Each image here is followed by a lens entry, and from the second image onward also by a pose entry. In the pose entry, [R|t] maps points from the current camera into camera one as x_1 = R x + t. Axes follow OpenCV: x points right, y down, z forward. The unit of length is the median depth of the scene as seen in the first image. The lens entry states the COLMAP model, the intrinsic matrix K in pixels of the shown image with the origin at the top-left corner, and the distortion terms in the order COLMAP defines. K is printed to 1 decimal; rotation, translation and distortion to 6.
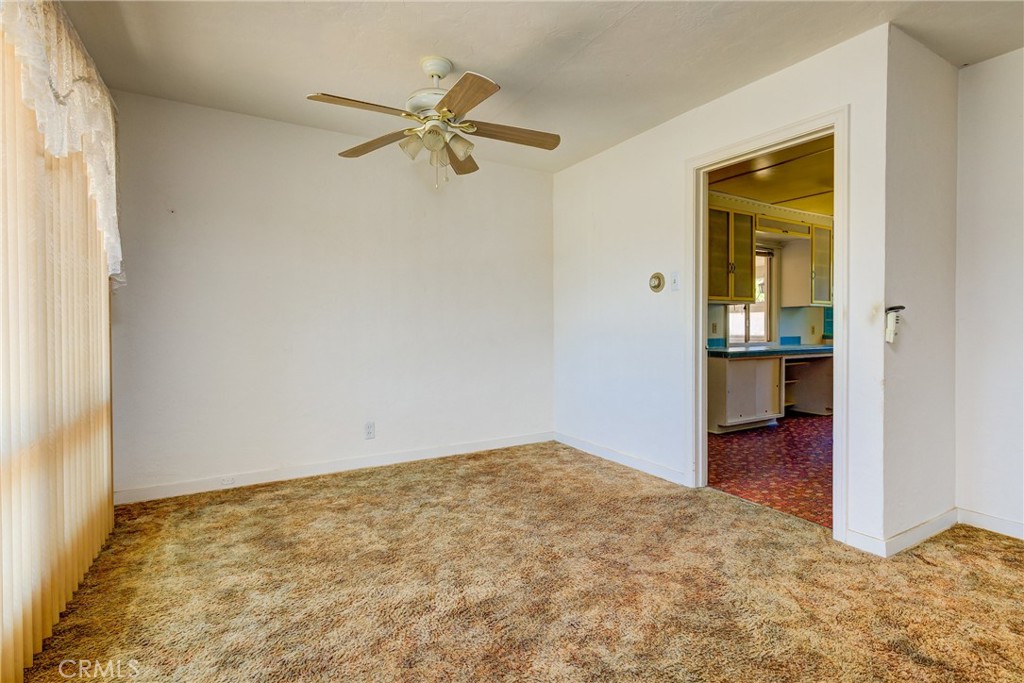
lens RADIAL K [[485.7, 0, 518.2], [0, 485.7, 333.0], [0, 0, 1]] dist [0.000081, 0.000445]
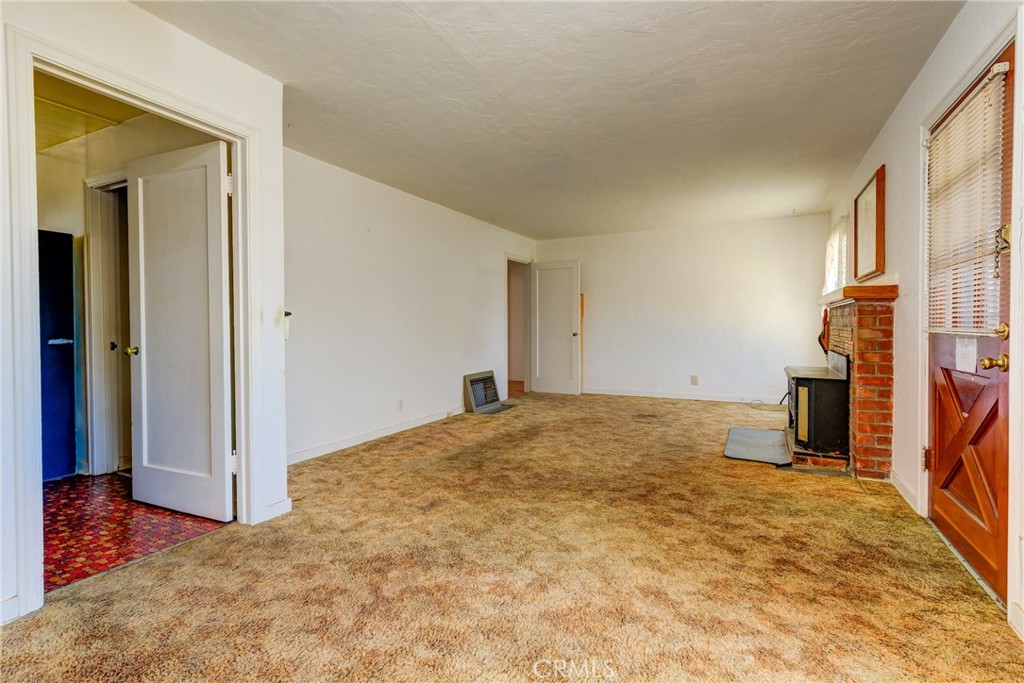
lens RADIAL K [[471.8, 0, 515.3], [0, 471.8, 336.0], [0, 0, 1]] dist [0.011893, 0.000081]
pose [[-0.534855, -0.014077, 0.844826, -0.549545], [0.014971, 0.999546, 0.026134, -0.014254], [-0.844811, 0.026626, -0.534402, 1.067650]]
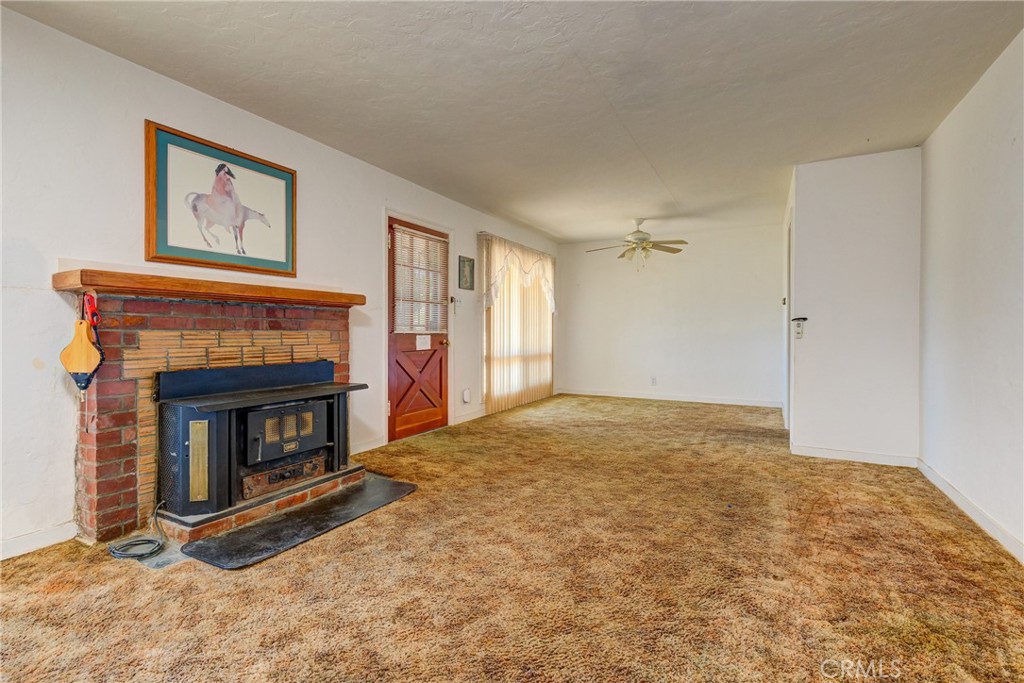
lens RADIAL K [[471.8, 0, 517.8], [0, 471.8, 336.1], [0, 0, 1]] dist [0.011893, 0.000081]
pose [[0.529363, 0.010752, -0.848327, 1.601496], [-0.011097, 0.999922, 0.005749, 0.013716], [0.848323, 0.006371, 0.529441, -0.780138]]
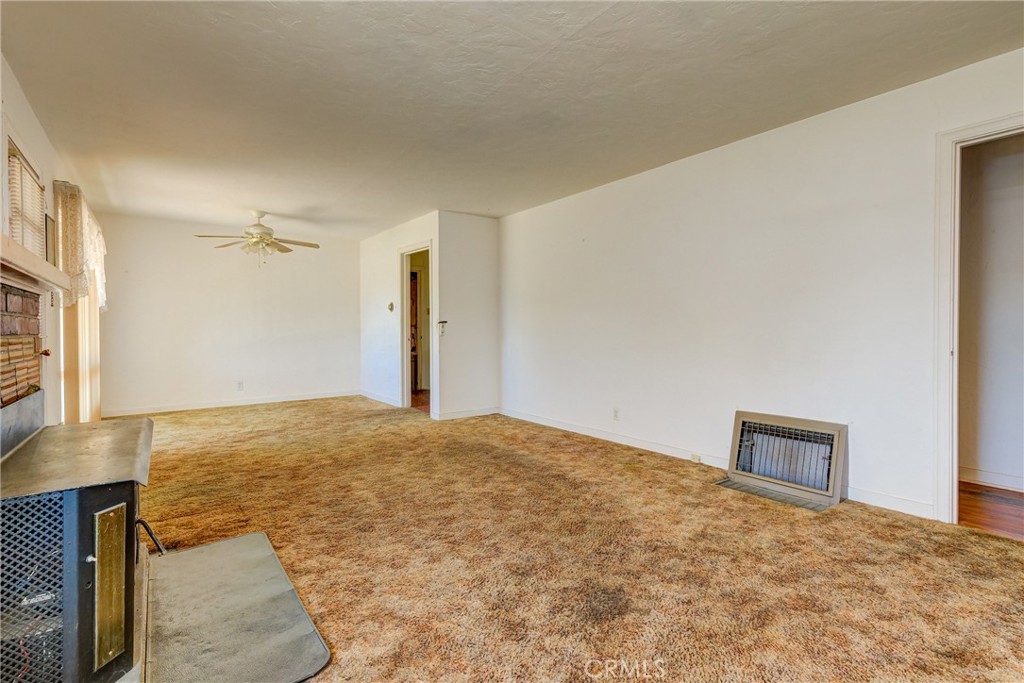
lens RADIAL K [[471.8, 0, 512.1], [0, 471.8, 333.8], [0, 0, 1]] dist [0.011893, 0.000081]
pose [[0.994198, -0.003316, 0.107513, 0.806670], [0.003543, 0.999992, -0.001923, 0.014950], [-0.107505, 0.002292, 0.994202, -1.379643]]
